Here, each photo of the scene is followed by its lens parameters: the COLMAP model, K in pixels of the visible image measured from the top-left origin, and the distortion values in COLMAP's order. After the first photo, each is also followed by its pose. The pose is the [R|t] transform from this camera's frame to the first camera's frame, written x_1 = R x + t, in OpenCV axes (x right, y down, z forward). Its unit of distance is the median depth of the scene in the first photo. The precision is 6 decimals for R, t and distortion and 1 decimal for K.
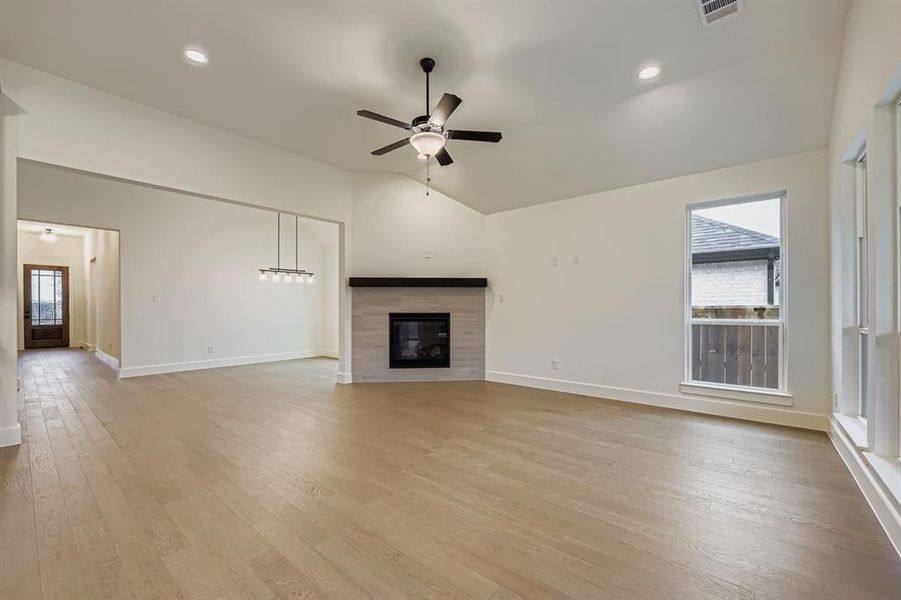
lens RADIAL K [[362.3, 0, 465.9], [0, 362.3, 302.8], [0, 0, 1]] dist [-0.008089, -0.001358]
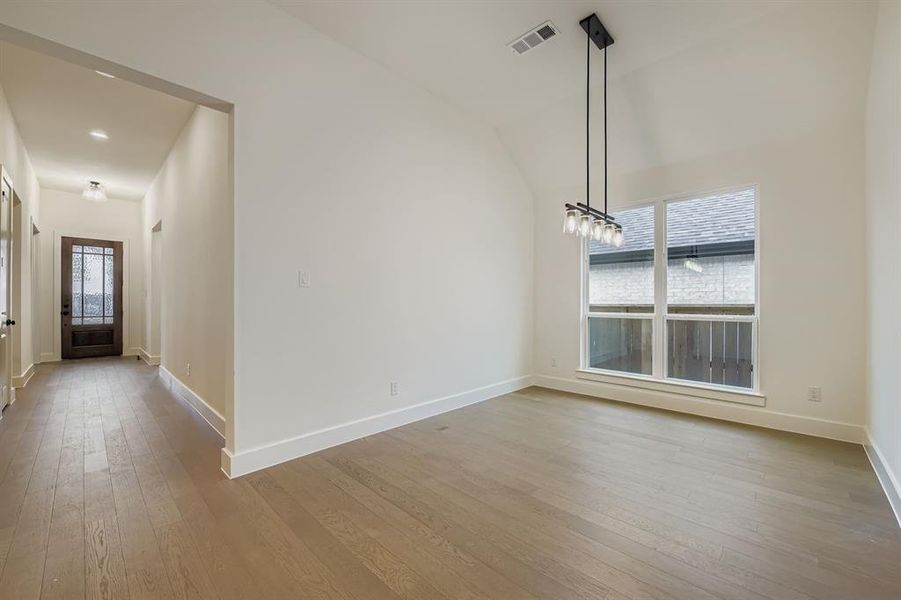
lens RADIAL K [[362.3, 0, 450.8], [0, 362.3, 300.5], [0, 0, 1]] dist [-0.008089, -0.001358]
pose [[0.995434, 0.007478, -0.095156, -0.421302], [-0.007609, 0.999971, -0.001014, 0.010357], [0.095146, 0.001734, 0.995462, 0.378943]]
